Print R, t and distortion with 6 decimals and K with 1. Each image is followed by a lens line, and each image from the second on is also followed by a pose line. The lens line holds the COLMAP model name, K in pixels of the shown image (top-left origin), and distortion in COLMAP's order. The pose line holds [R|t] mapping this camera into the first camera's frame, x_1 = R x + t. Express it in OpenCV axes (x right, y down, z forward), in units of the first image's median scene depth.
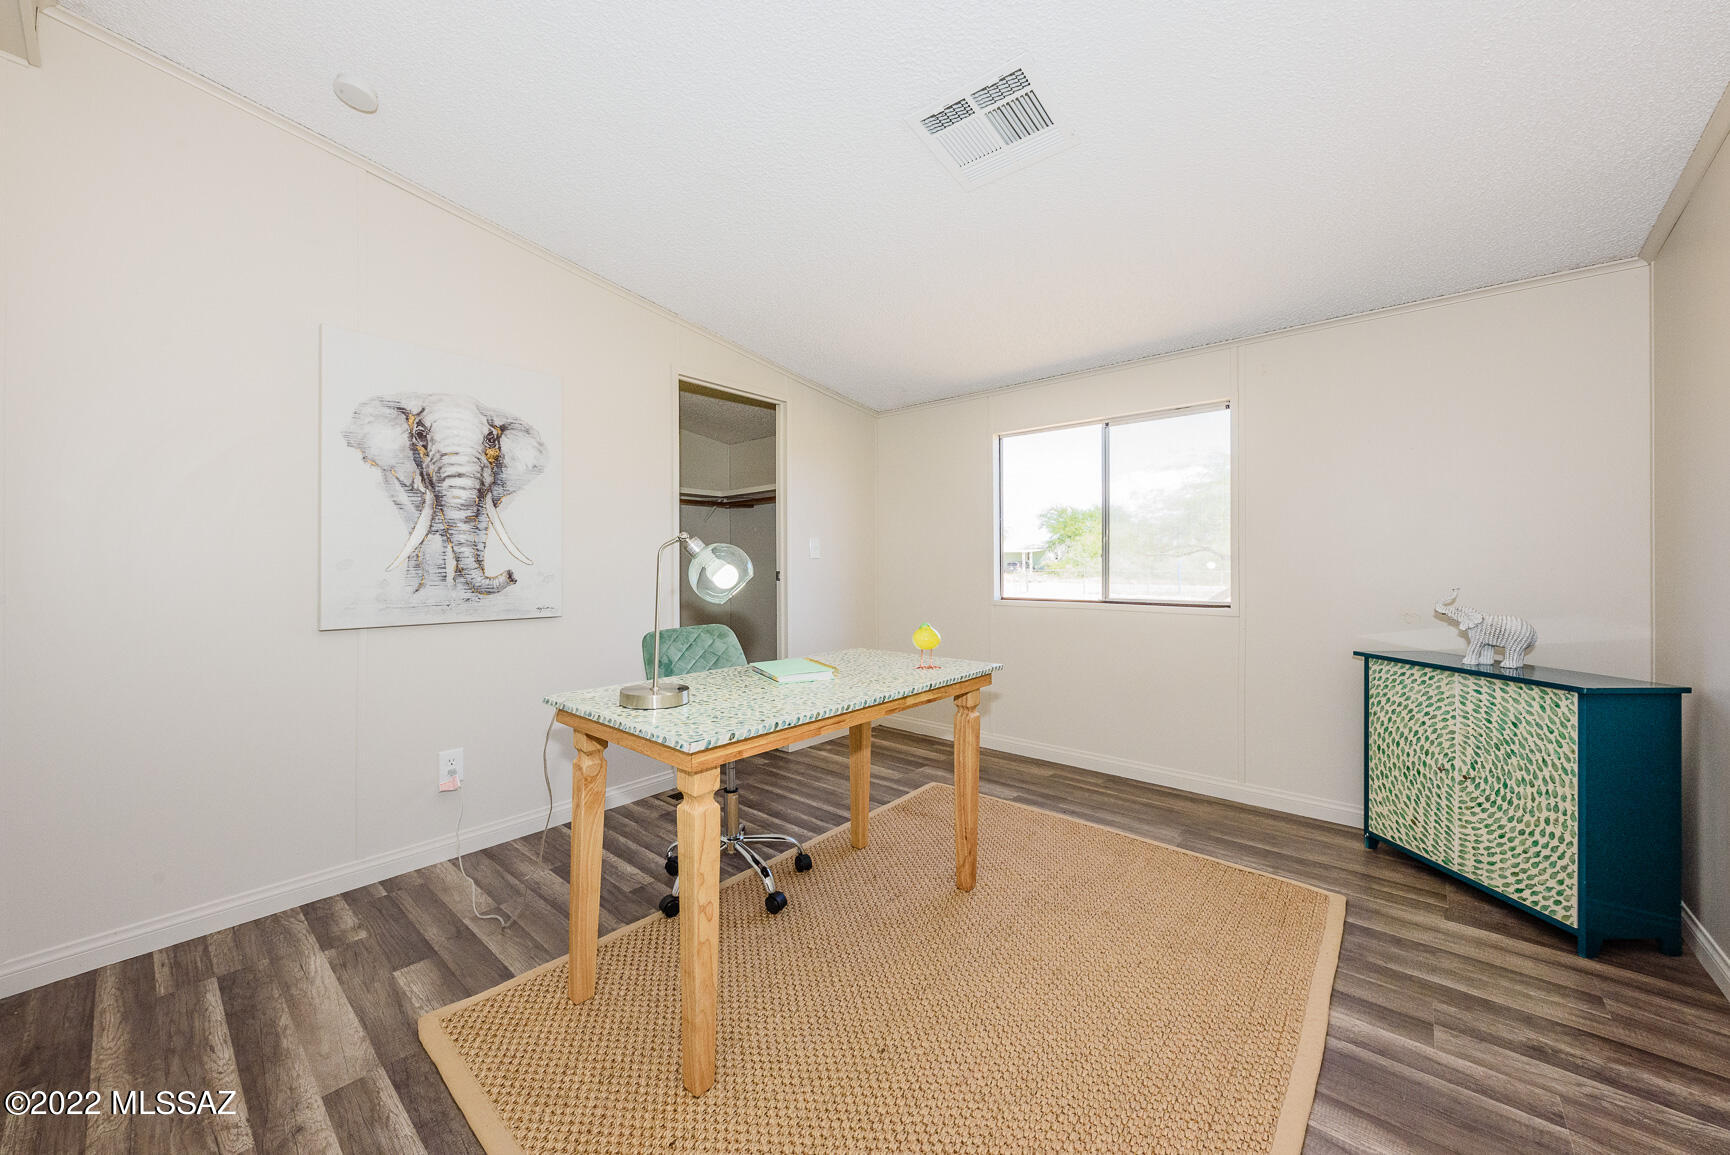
lens RADIAL K [[626.0, 0, 864.3], [0, 626.0, 568.8], [0, 0, 1]] dist [0.000206, -0.002349]
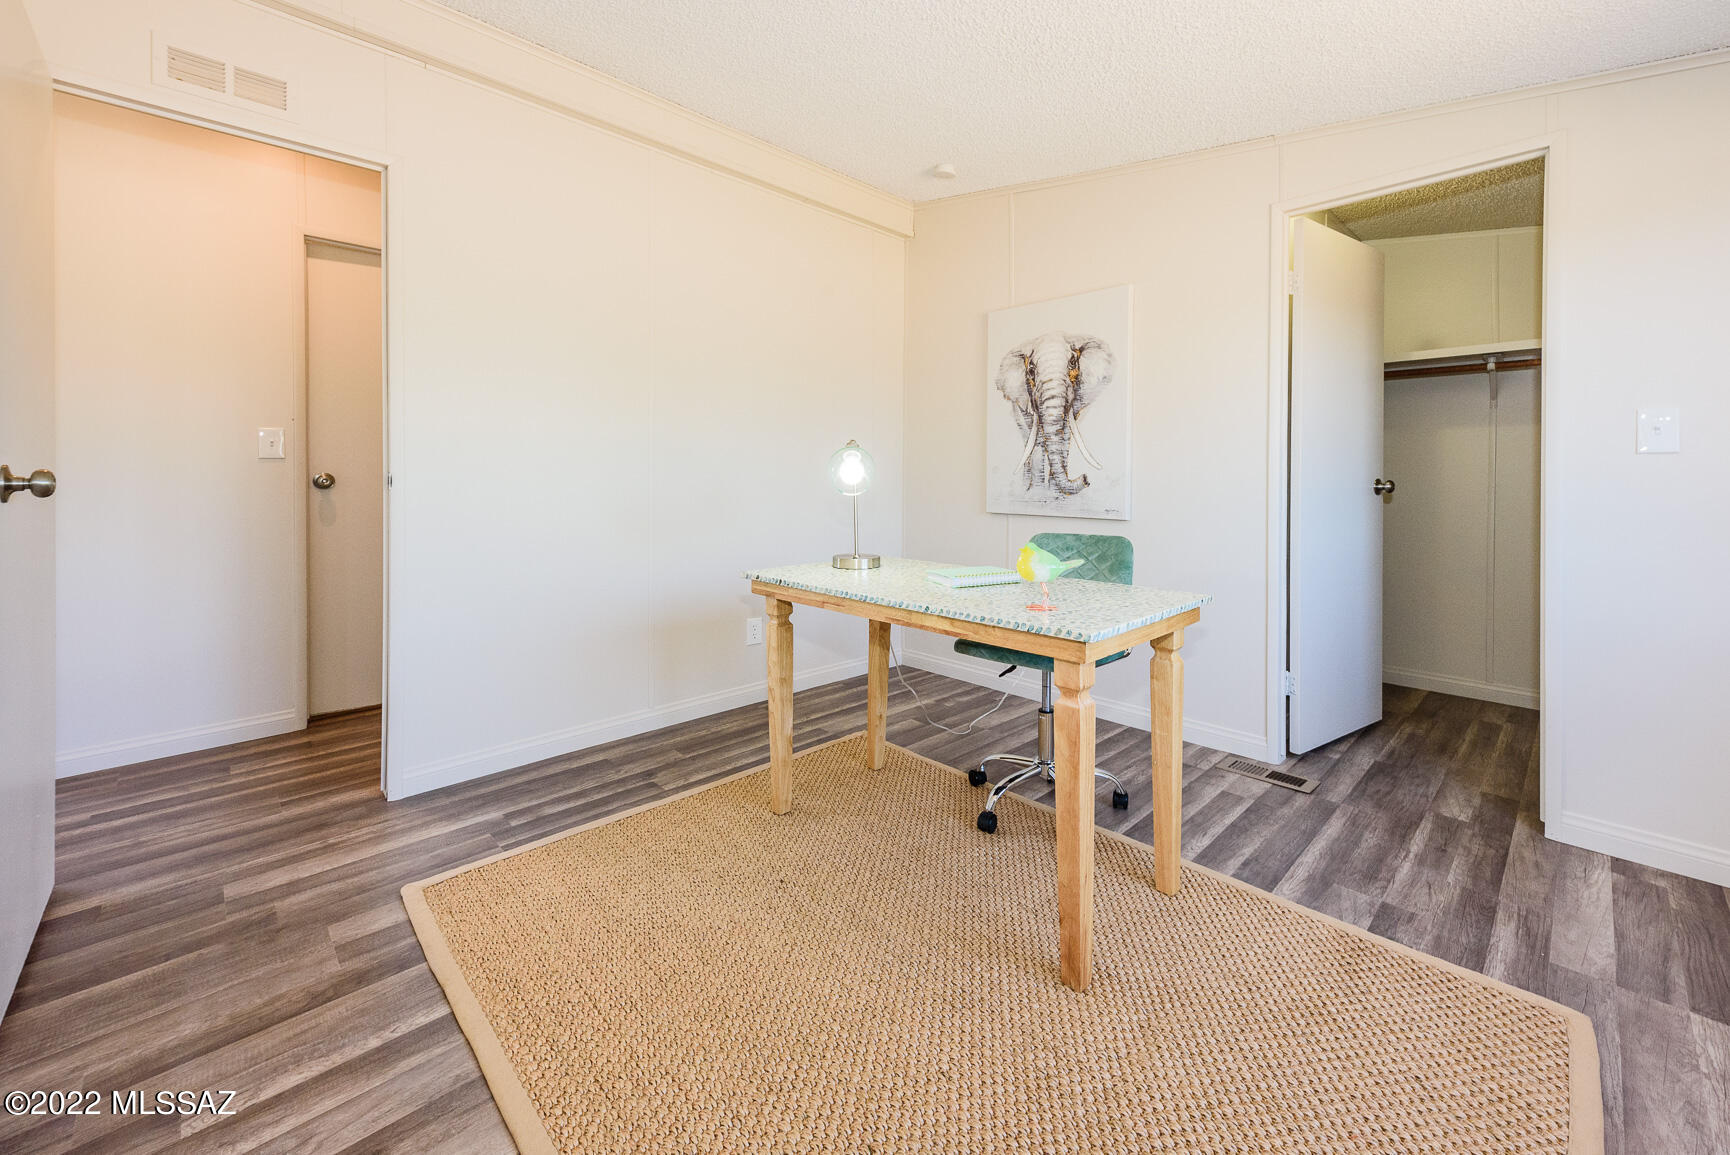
lens RADIAL K [[730.8, 0, 856.9], [0, 730.8, 484.1], [0, 0, 1]] dist [0.000652, 0.000030]
pose [[-0.131391, 0.008841, -0.991291, 0.822644], [-0.012854, 0.999861, 0.010621, 0.011518], [0.991247, 0.014138, -0.131259, 0.795772]]
